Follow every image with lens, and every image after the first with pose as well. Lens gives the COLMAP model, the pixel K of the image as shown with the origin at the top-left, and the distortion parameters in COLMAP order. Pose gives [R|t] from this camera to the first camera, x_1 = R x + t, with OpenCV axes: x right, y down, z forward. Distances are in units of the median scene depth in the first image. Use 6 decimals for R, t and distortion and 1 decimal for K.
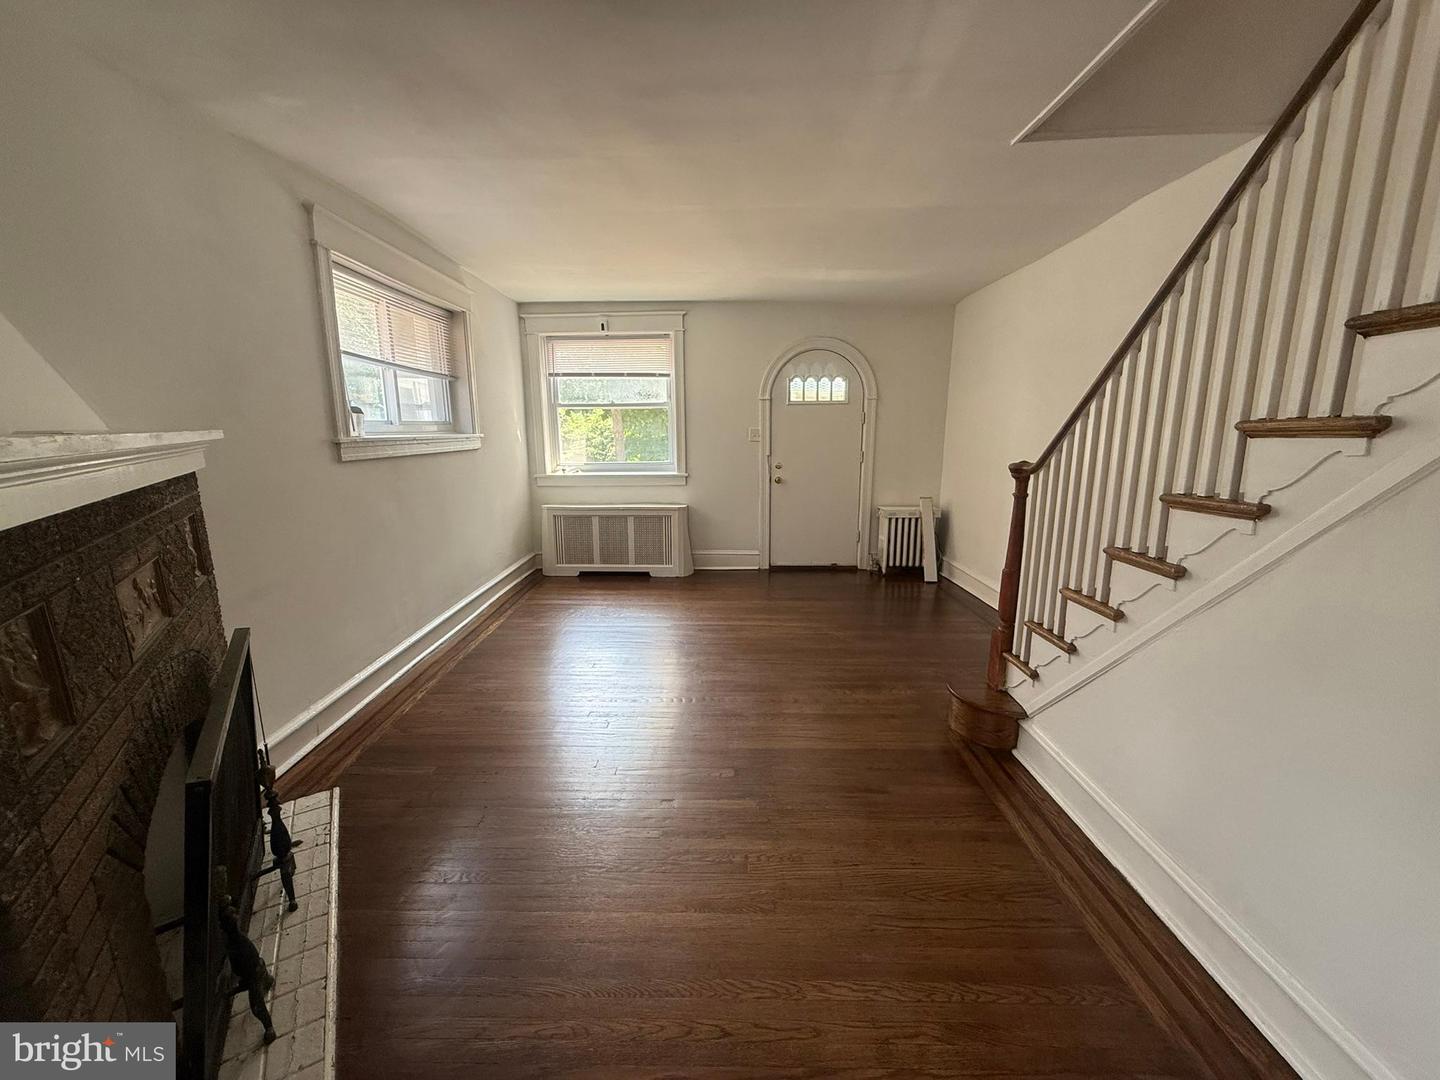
lens RADIAL K [[576.1, 0, 717.2], [0, 576.1, 546.3], [0, 0, 1]] dist [0.001495, 0.000177]
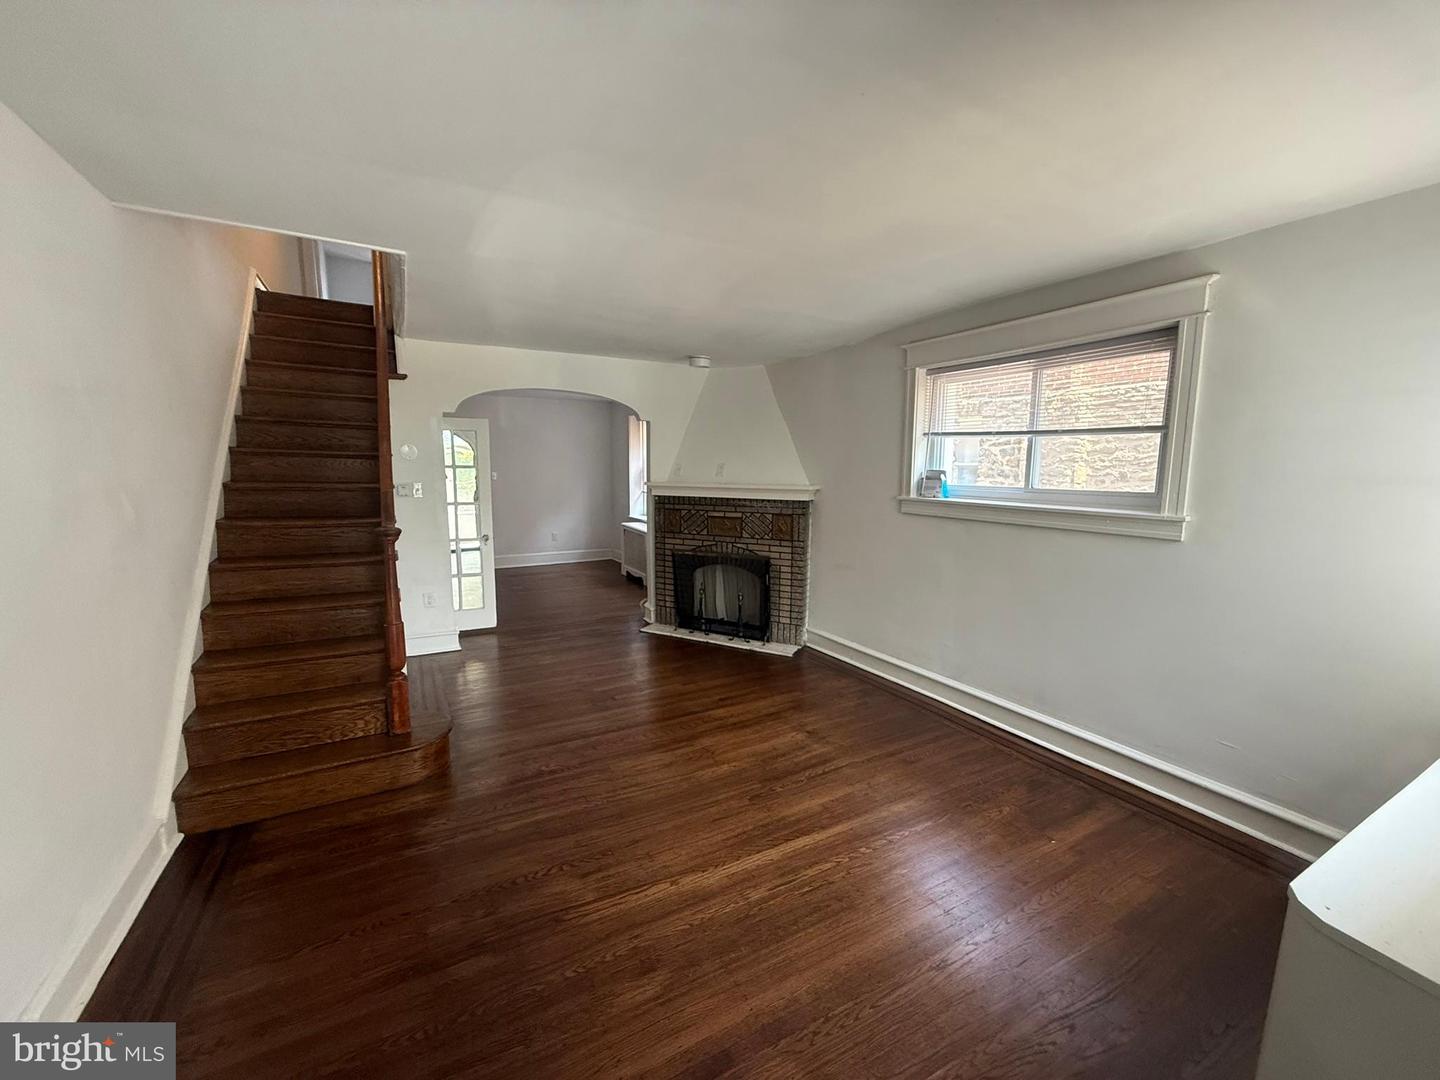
lens RADIAL K [[576.1, 0, 720.4], [0, 576.1, 540.1], [0, 0, 1]] dist [0.001495, 0.000177]
pose [[-0.869527, 0.055908, -0.490710, 0.236325], [-0.110482, 0.946374, 0.303595, -0.241321], [0.481369, 0.318199, -0.816721, 1.014897]]
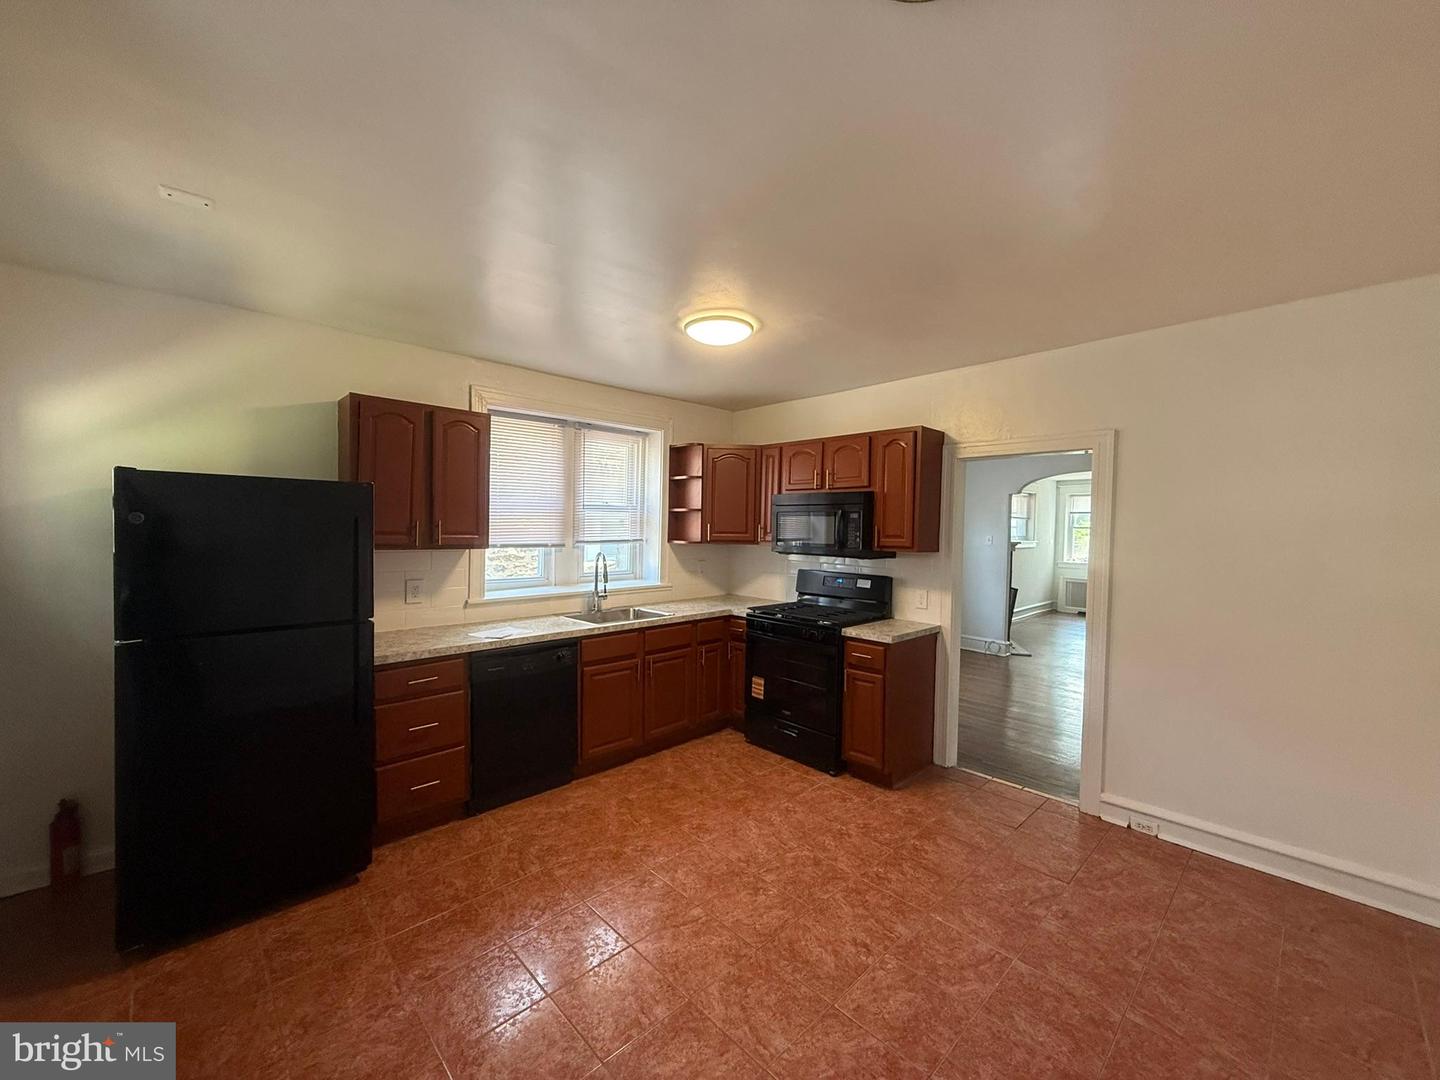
lens RADIAL K [[576.1, 0, 713.0], [0, 576.1, 540.0], [0, 0, 1]] dist [0.001495, 0.000177]
pose [[0.694562, 0.036757, -0.718493, 0.299888], [-0.169791, 0.978857, -0.114059, 0.241262], [0.699110, 0.201215, 0.686118, -1.267044]]
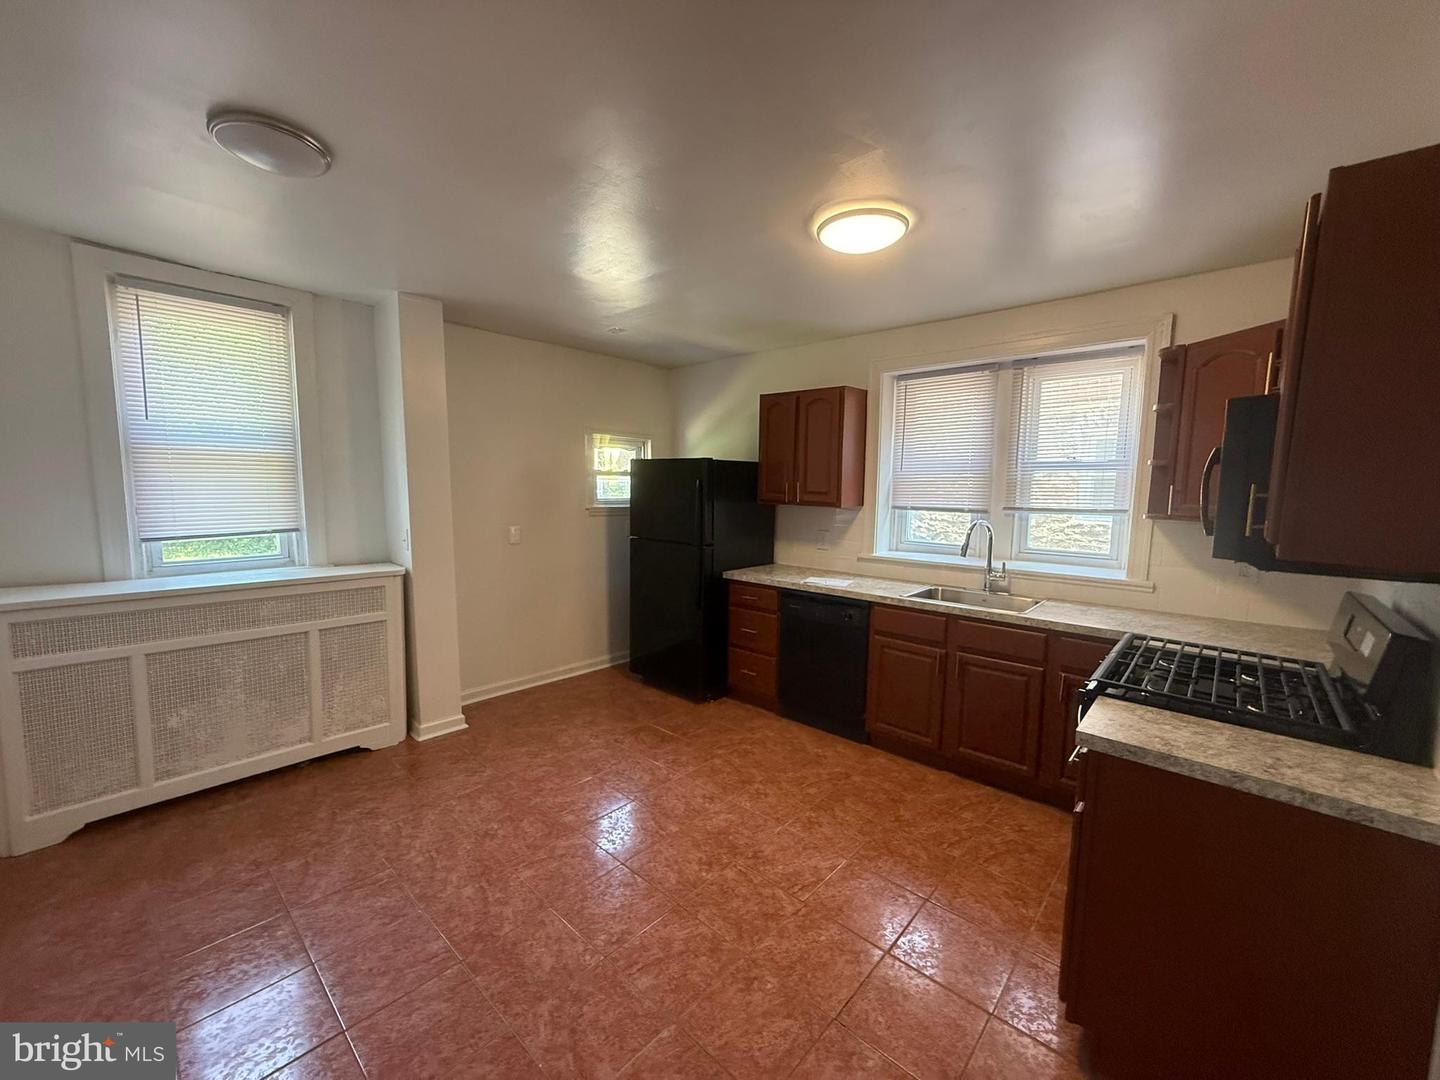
lens RADIAL K [[576.1, 0, 717.3], [0, 576.1, 540.6], [0, 0, 1]] dist [0.001495, 0.000177]
pose [[-0.668351, 0.071200, -0.740430, 0.306034], [-0.164645, 0.956558, 0.240600, 0.115233], [0.725396, 0.282714, -0.627594, -0.664905]]
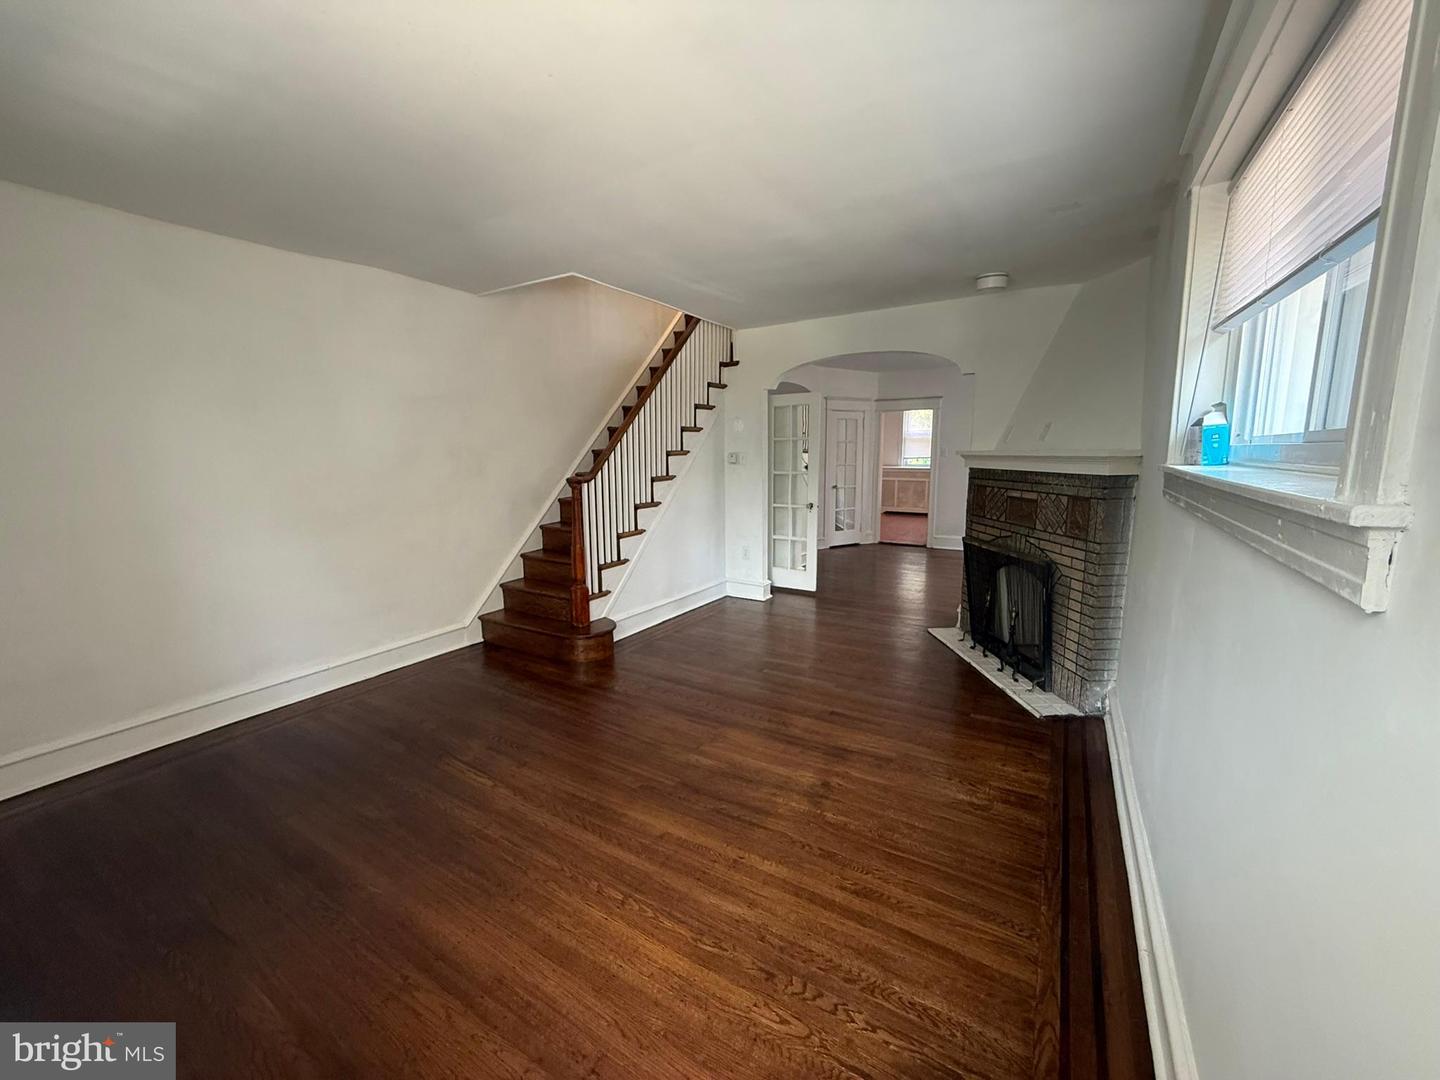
lens RADIAL K [[576.1, 0, 713.8], [0, 576.1, 540.9], [0, 0, 1]] dist [0.001495, 0.000177]
pose [[-0.853015, -0.070667, 0.517081, -0.279764], [0.117451, 0.939379, 0.322137, -0.200579], [-0.508499, 0.335519, -0.793004, 0.957459]]
